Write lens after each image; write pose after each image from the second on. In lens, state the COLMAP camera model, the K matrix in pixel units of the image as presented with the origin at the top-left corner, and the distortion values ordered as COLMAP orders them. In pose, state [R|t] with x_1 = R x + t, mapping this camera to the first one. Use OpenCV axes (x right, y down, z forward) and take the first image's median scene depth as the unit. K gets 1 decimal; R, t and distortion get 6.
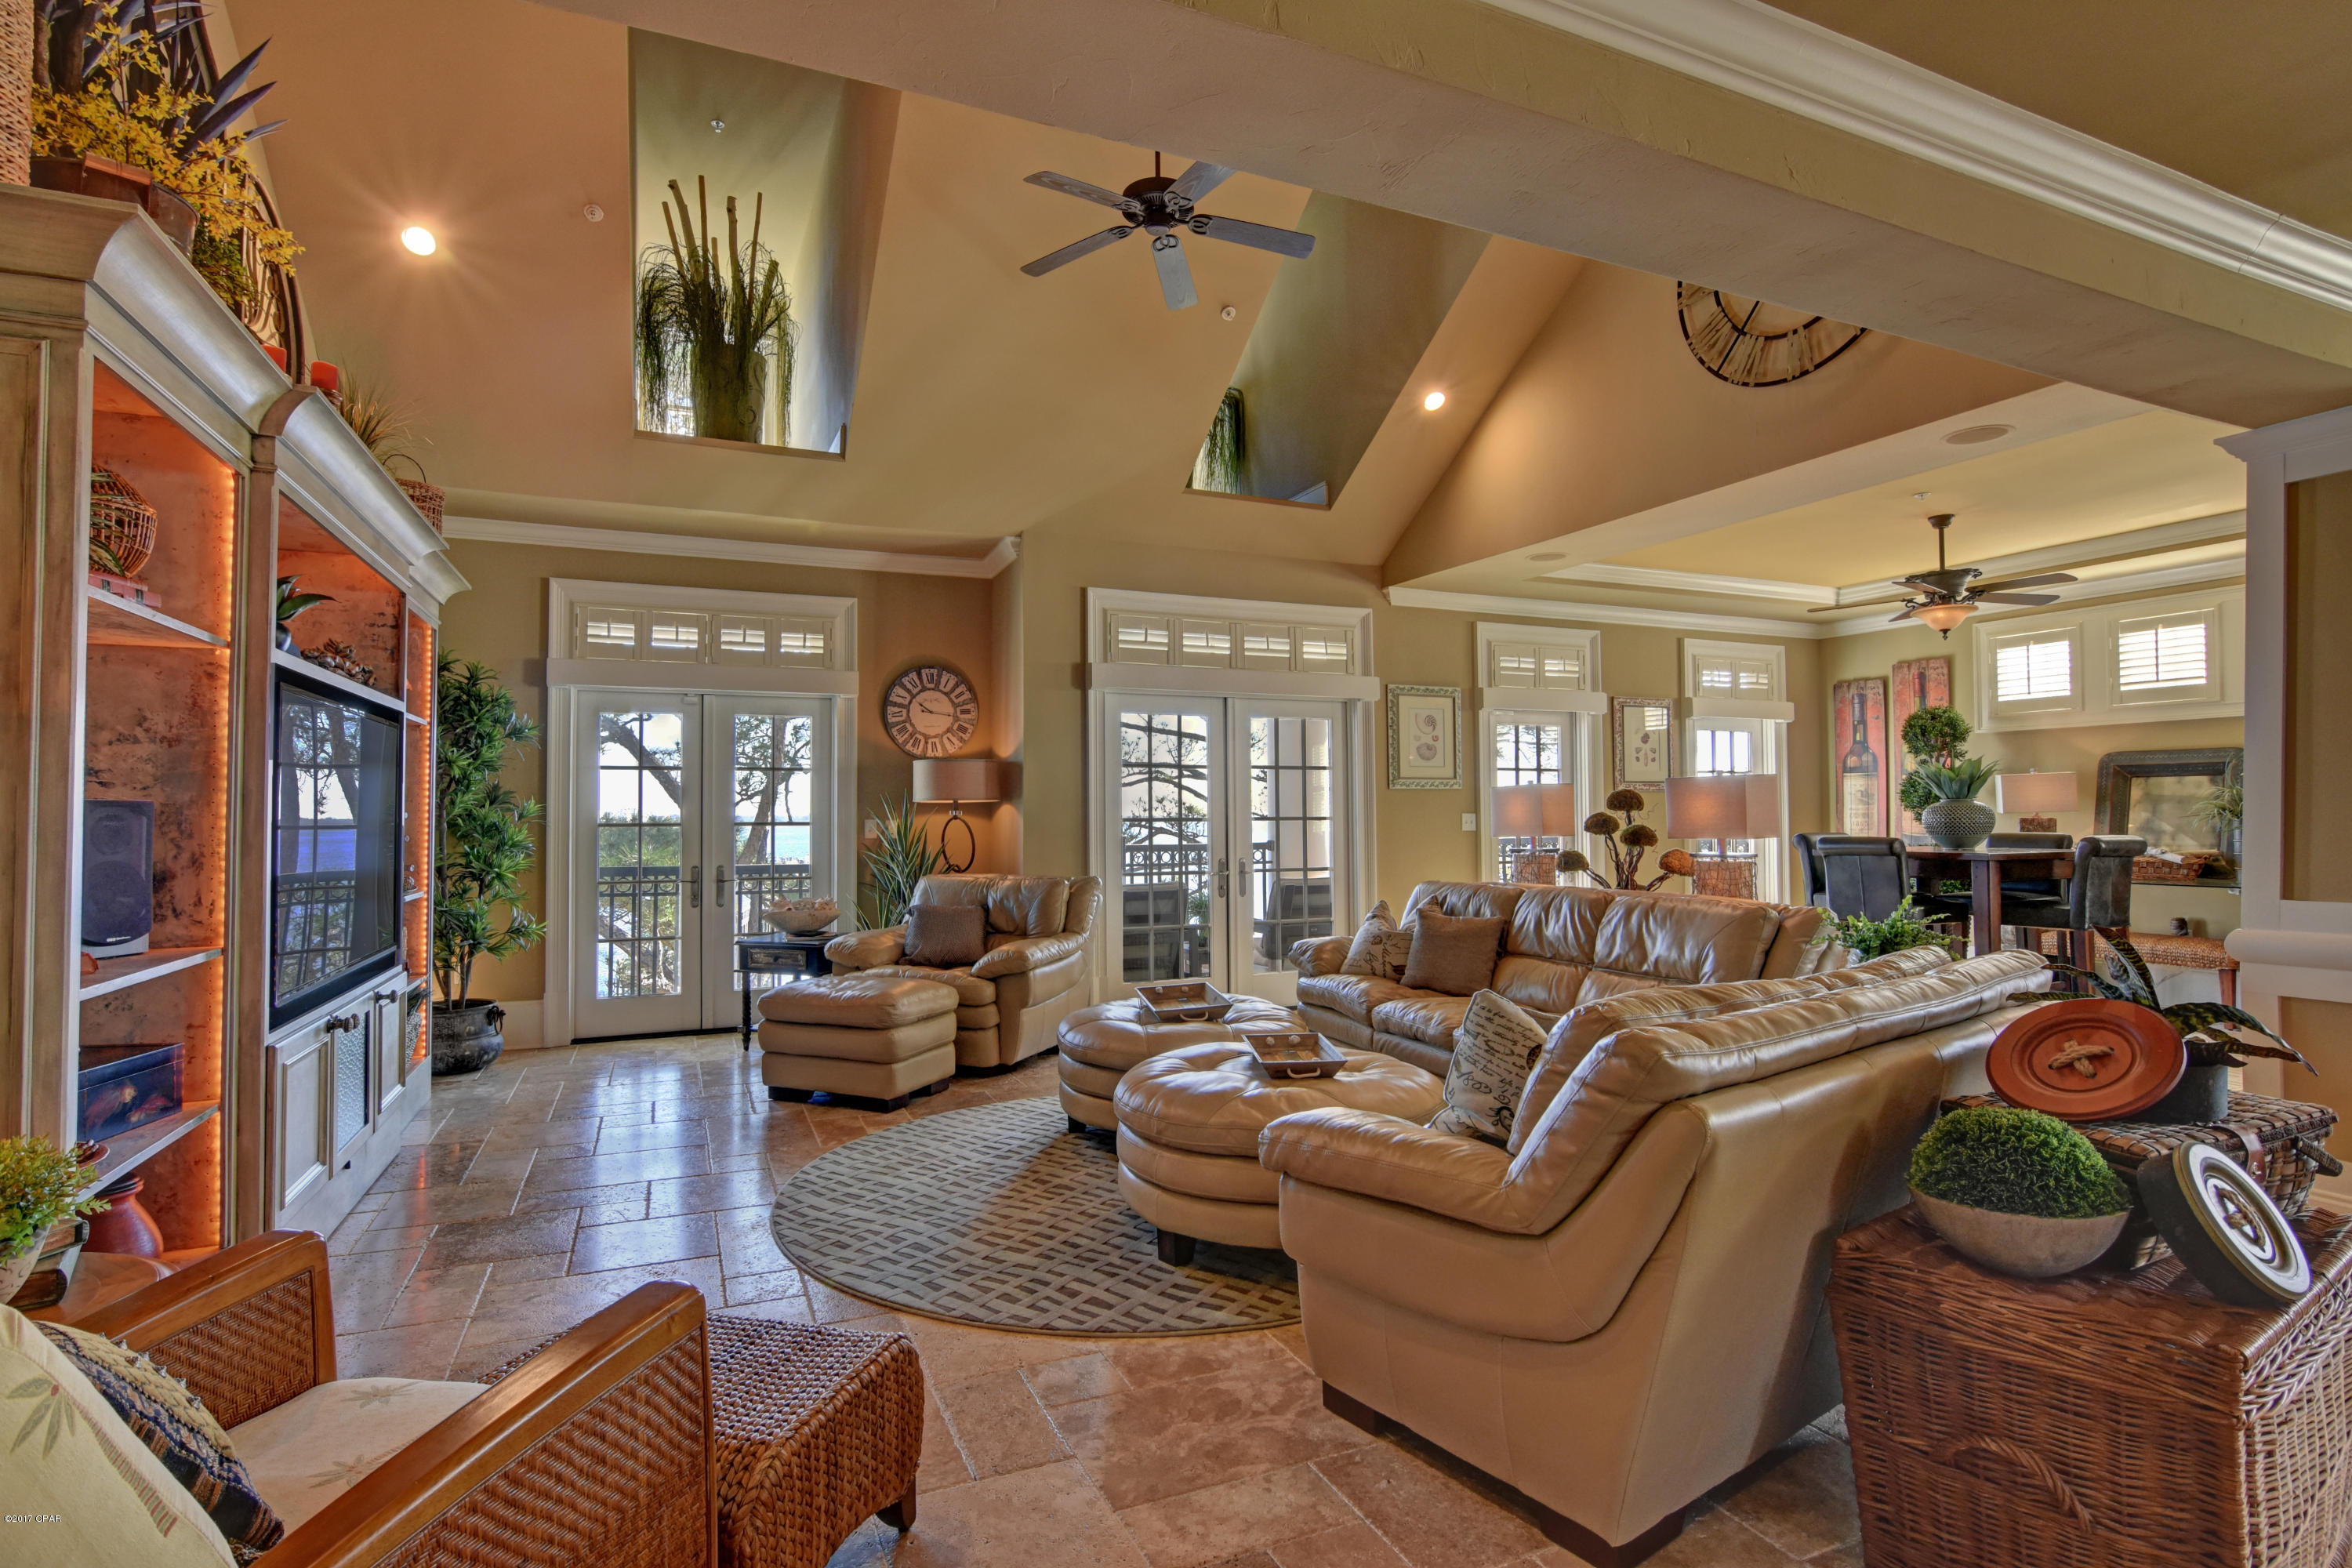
lens RADIAL K [[1141.9, 0, 1191.5], [0, 1141.9, 800.8], [0, 0, 1]] dist [-0.029462, 0.009404]
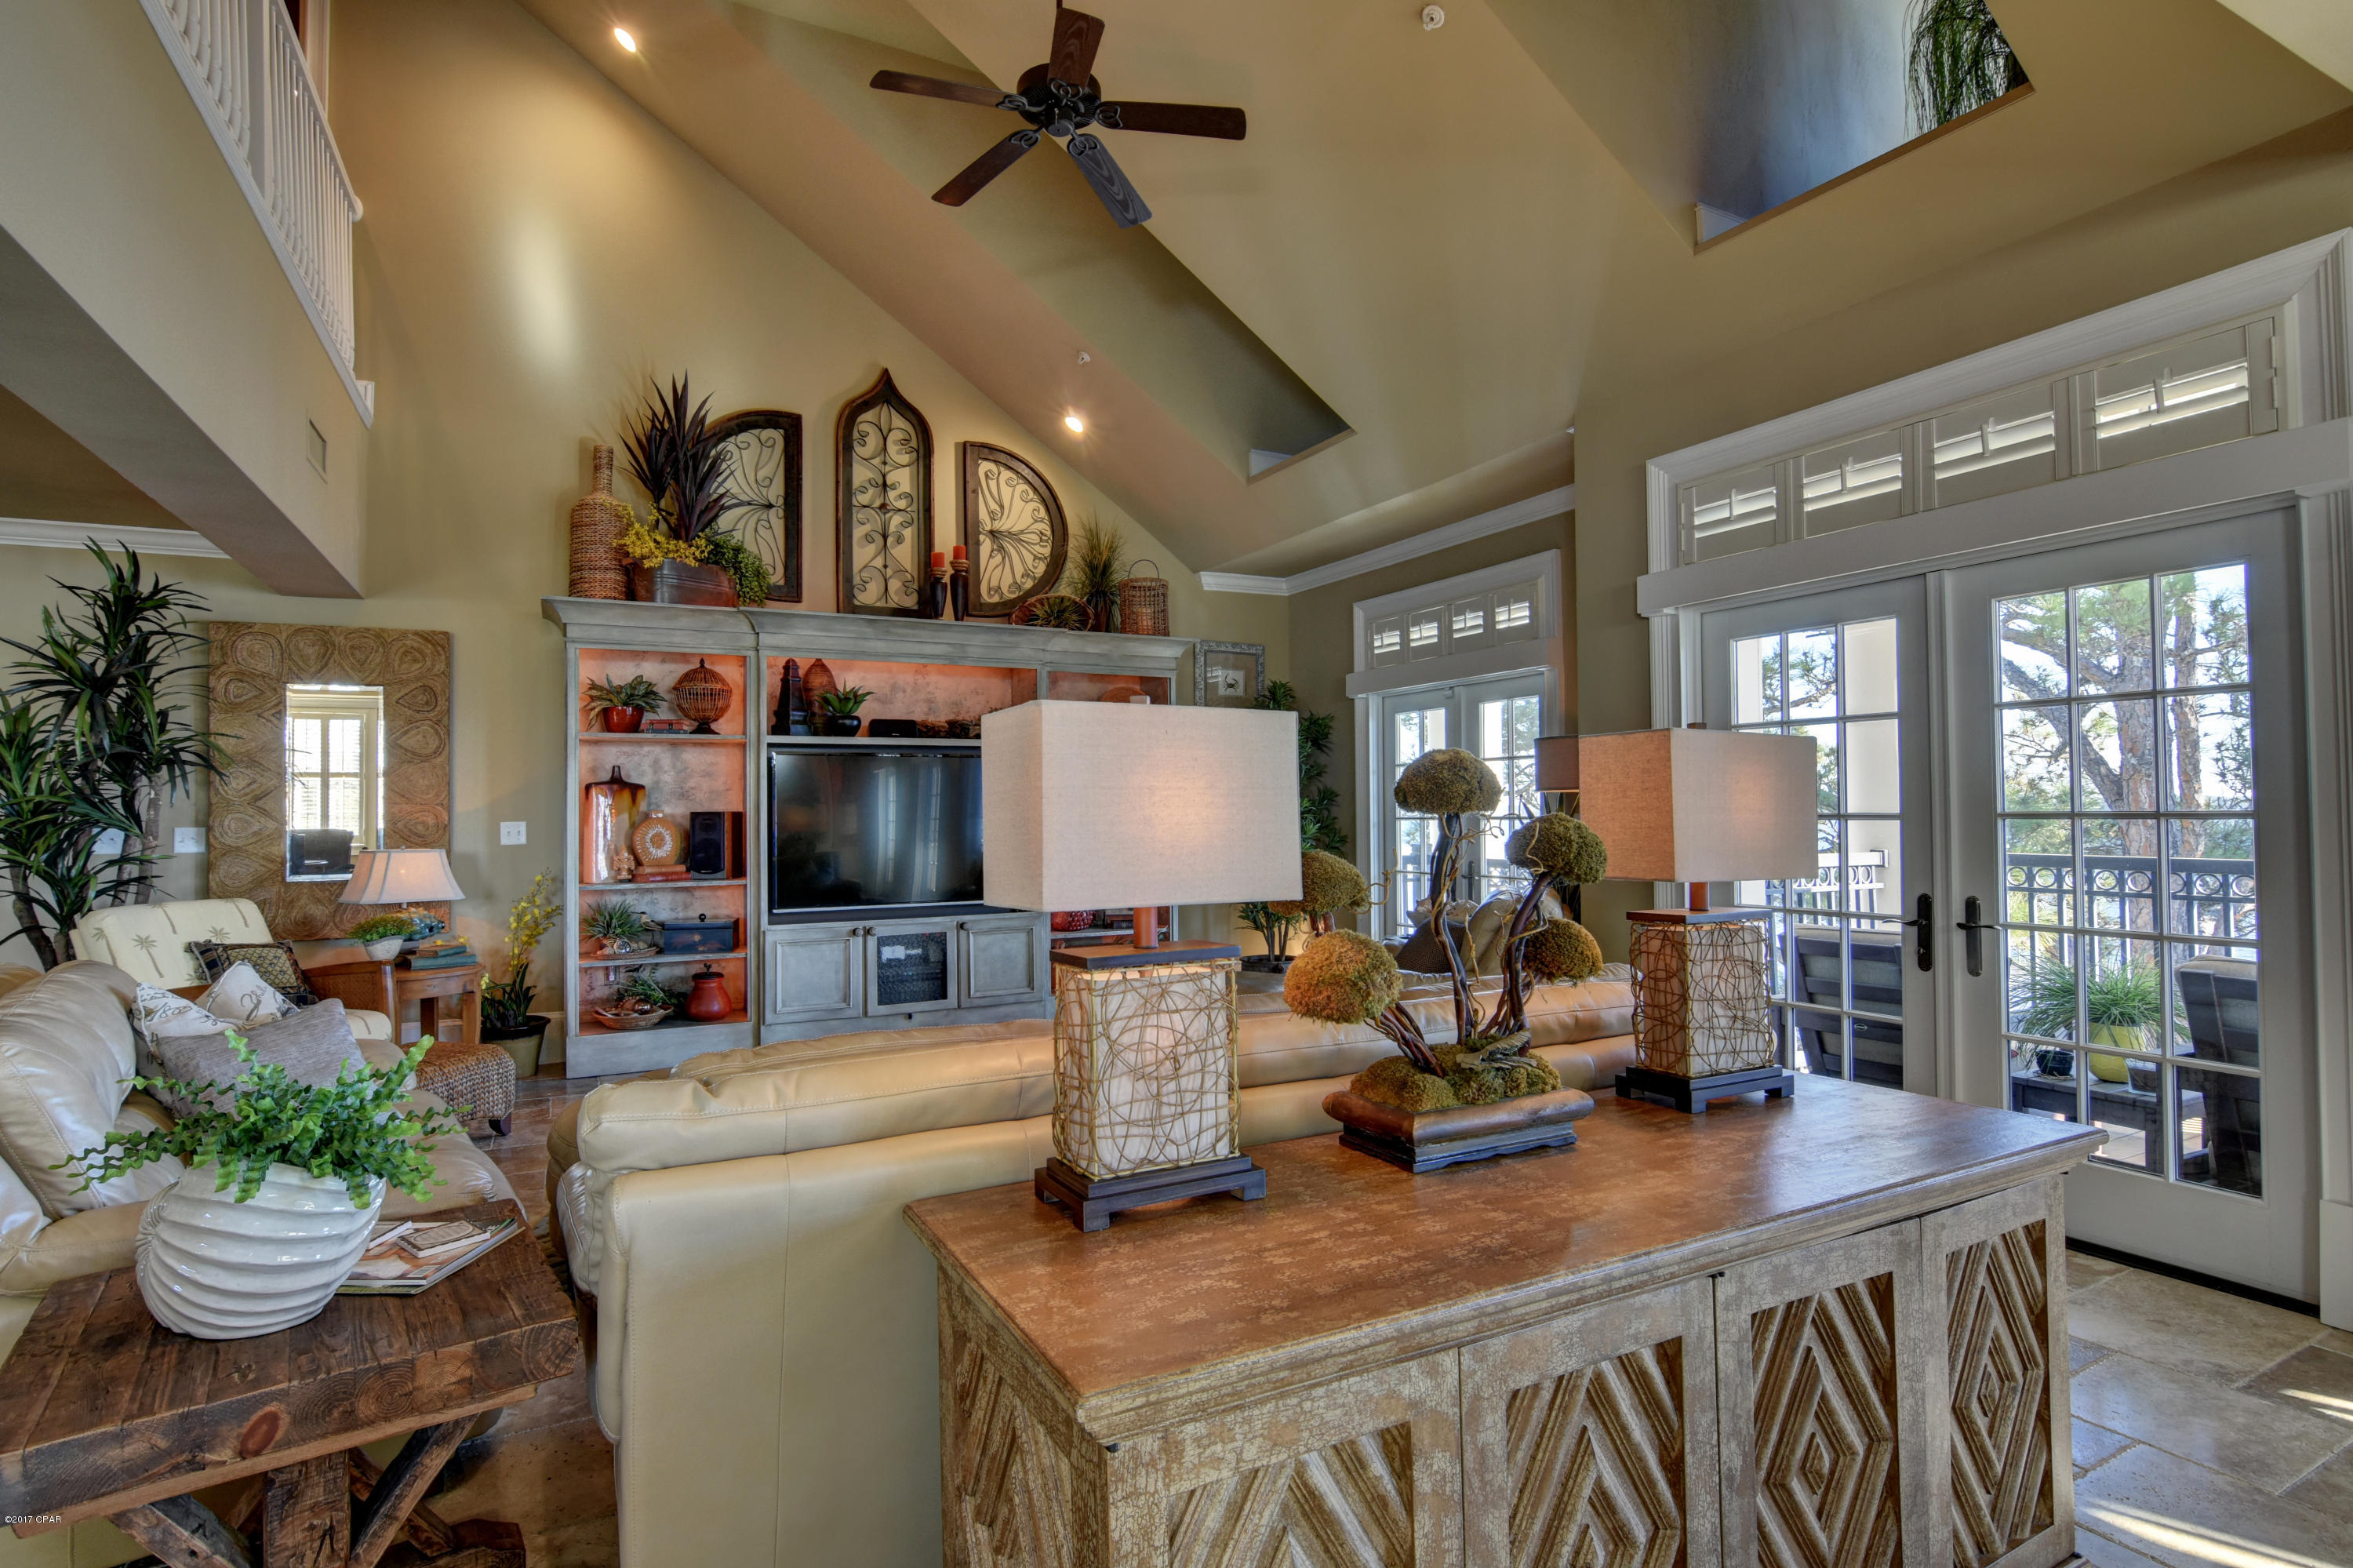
lens RADIAL K [[1142.4, 0, 1161.8], [0, 1142.4, 785.7], [0, 0, 1]] dist [-0.029462, 0.009404]
pose [[0.063449, -0.019410, -0.997796, 0.511391], [0.020840, 0.999619, -0.018120, 0.005083], [0.997767, -0.019645, 0.063829, 0.644527]]
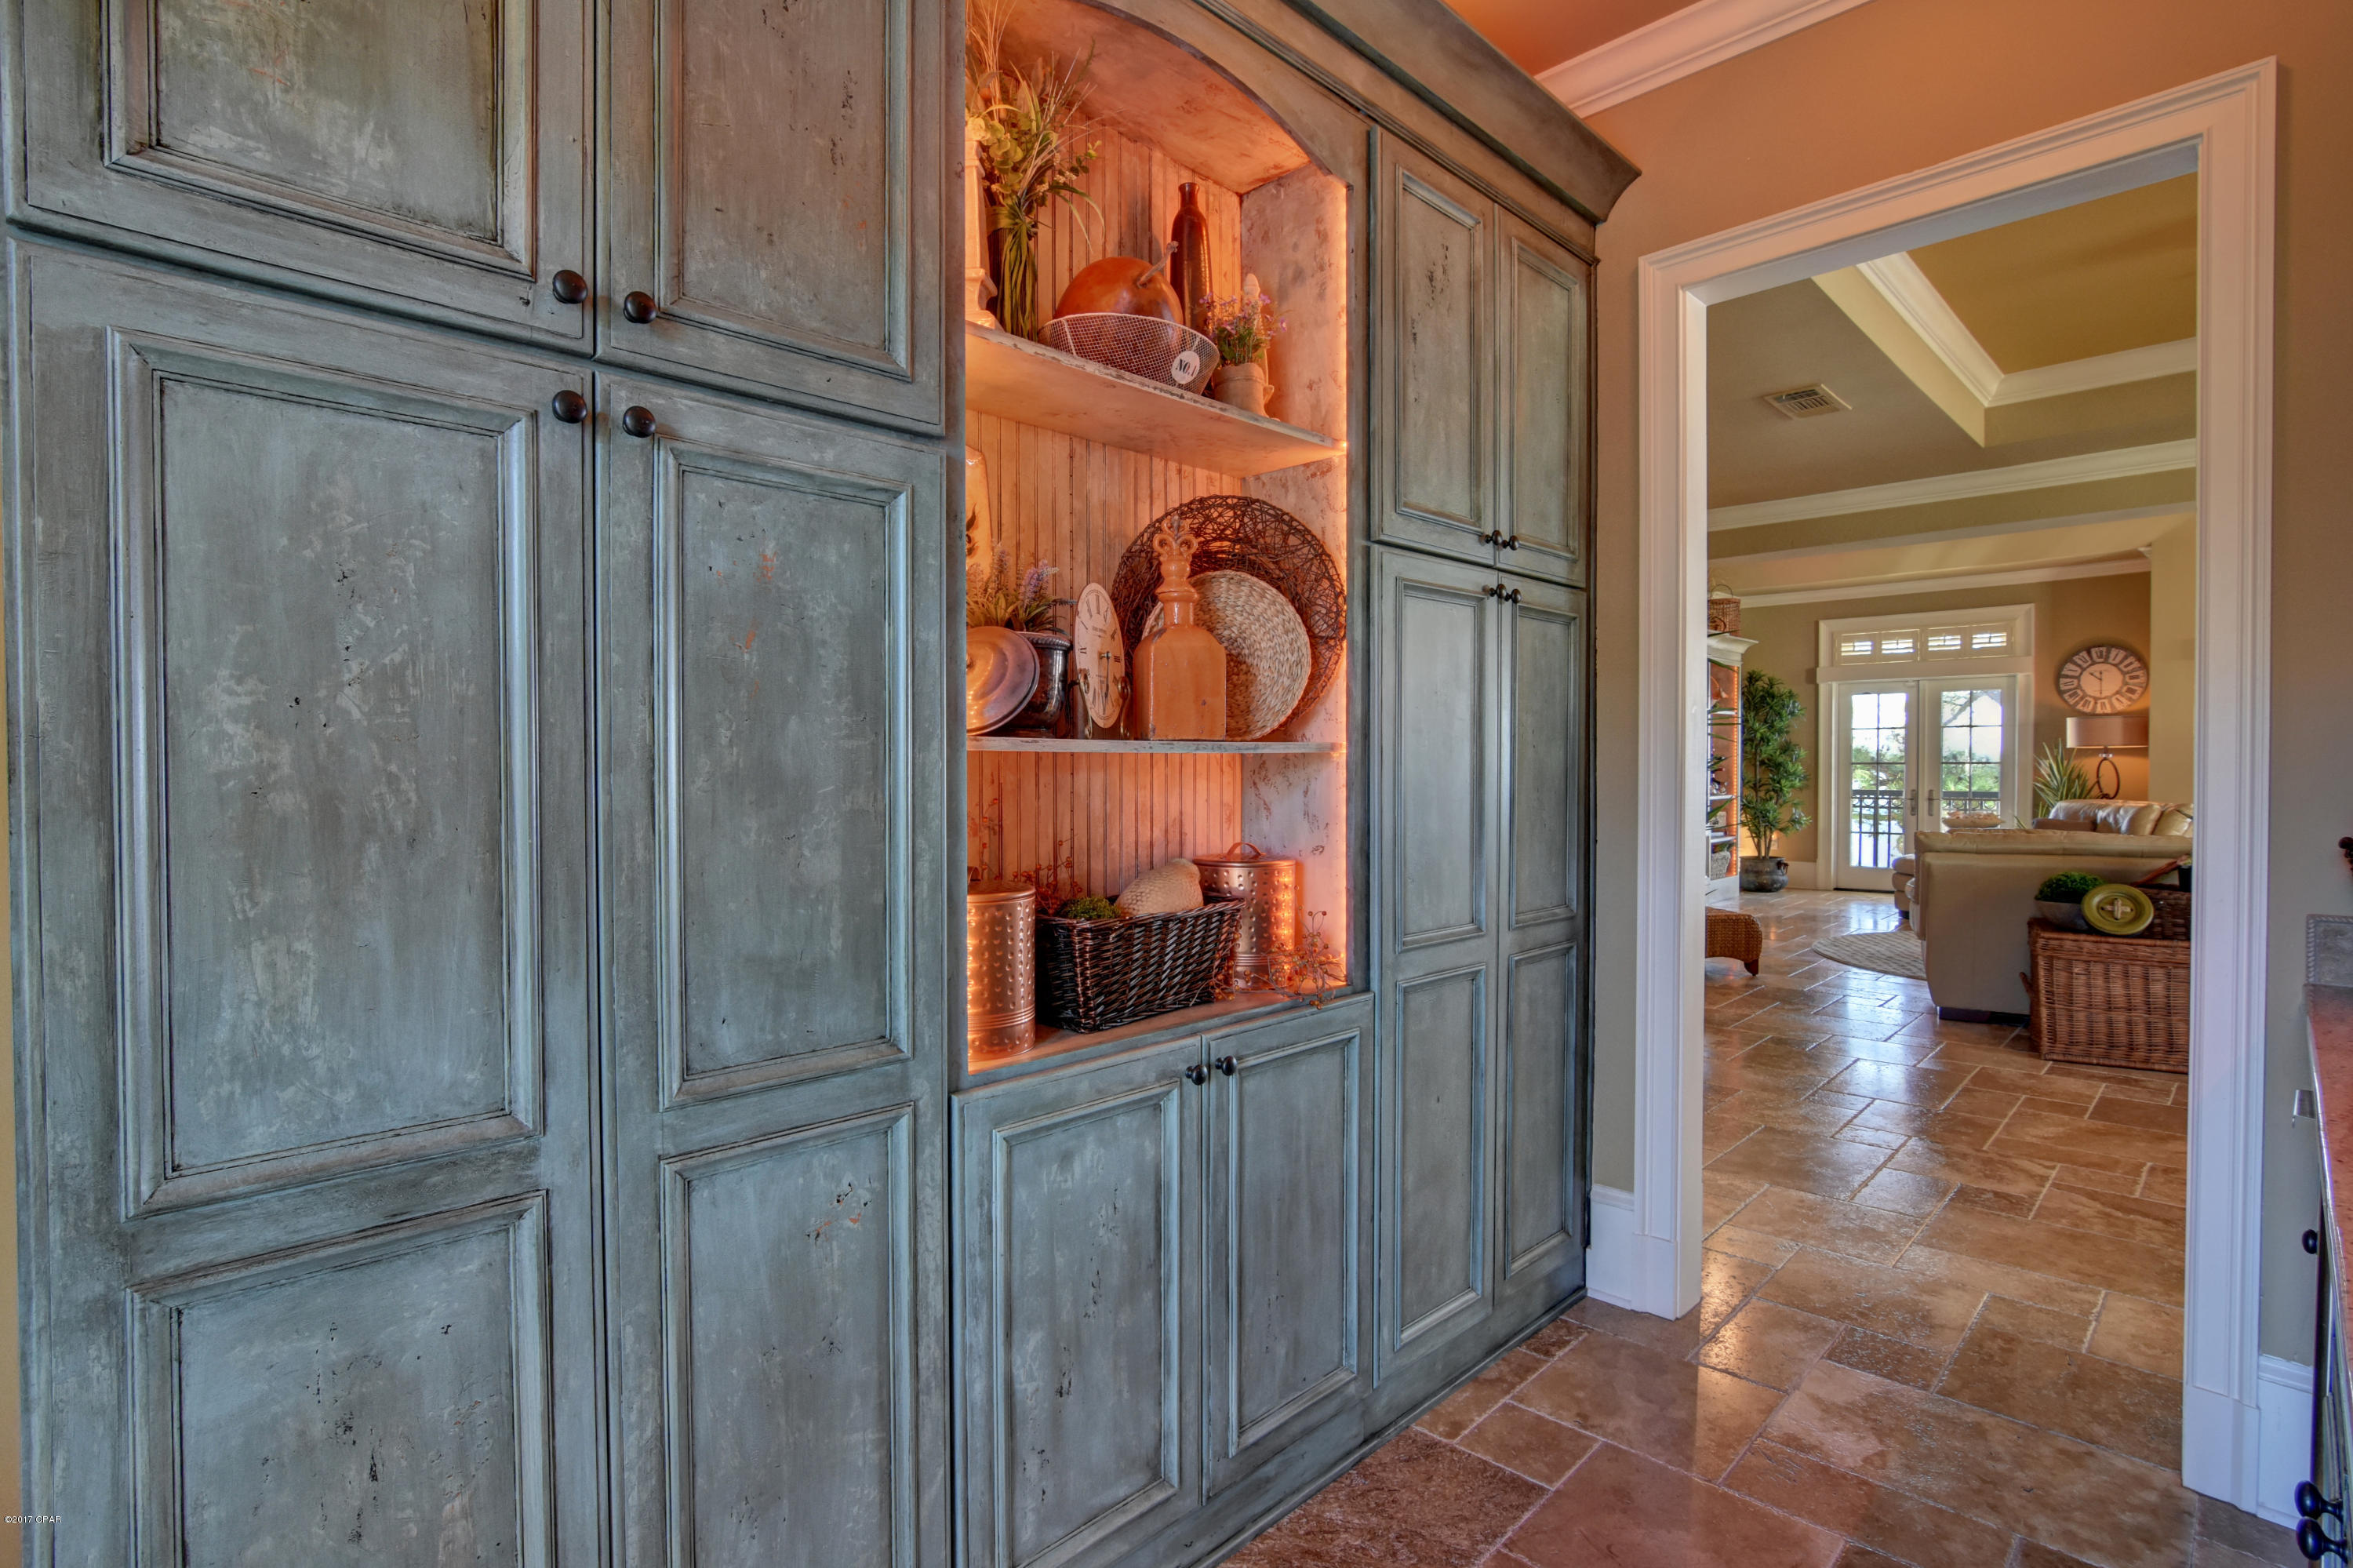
lens RADIAL K [[1142.4, 0, 1146.1], [0, 1142.4, 776.6], [0, 0, 1]] dist [-0.029462, 0.009404]
pose [[0.349700, 0.013446, -0.936765, 0.622155], [0.011440, 0.999761, 0.018621, -0.001986], [0.936792, -0.017228, 0.349463, -0.514533]]
